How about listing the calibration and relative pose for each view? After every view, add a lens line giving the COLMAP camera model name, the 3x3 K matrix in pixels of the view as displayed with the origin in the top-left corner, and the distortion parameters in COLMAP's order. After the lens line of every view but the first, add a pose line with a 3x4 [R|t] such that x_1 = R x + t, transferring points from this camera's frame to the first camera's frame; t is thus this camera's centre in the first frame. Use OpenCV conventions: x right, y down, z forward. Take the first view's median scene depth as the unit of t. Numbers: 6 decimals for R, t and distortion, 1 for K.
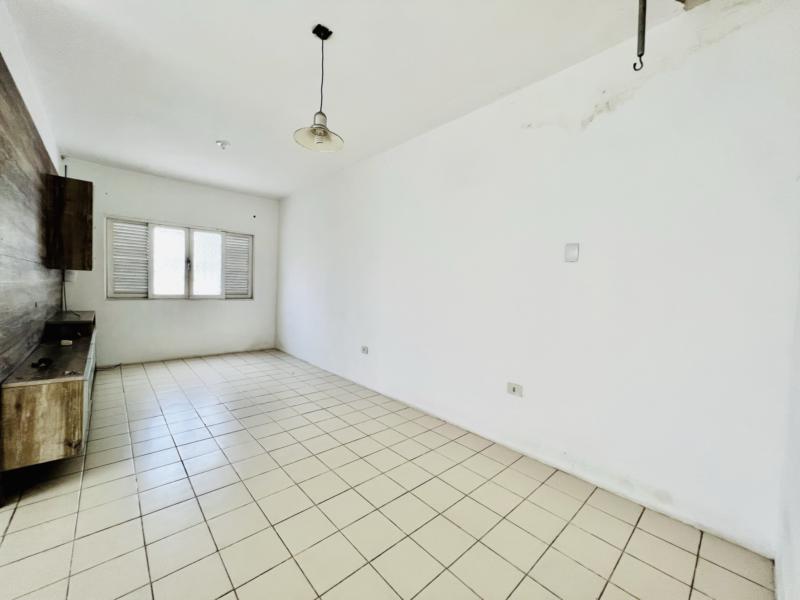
lens RADIAL K [[319.7, 0, 395.9], [0, 319.7, 297.5], [0, 0, 1]] dist [-0.006516, 0.000252]
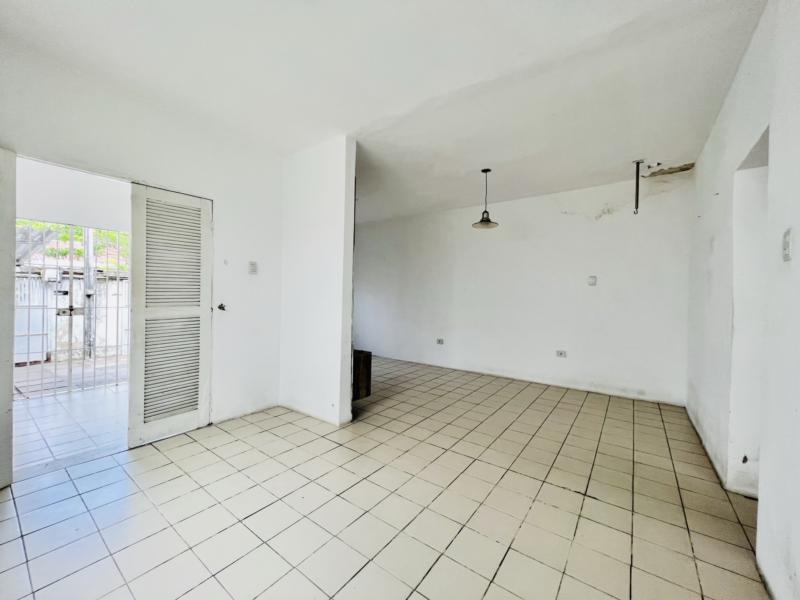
lens RADIAL K [[319.7, 0, 398.3], [0, 319.7, 296.1], [0, 0, 1]] dist [-0.006516, 0.000252]
pose [[0.981147, -0.015037, 0.192677, -0.307884], [0.019412, 0.999594, -0.020838, -0.008317], [-0.192285, 0.024185, 0.981041, -0.216152]]
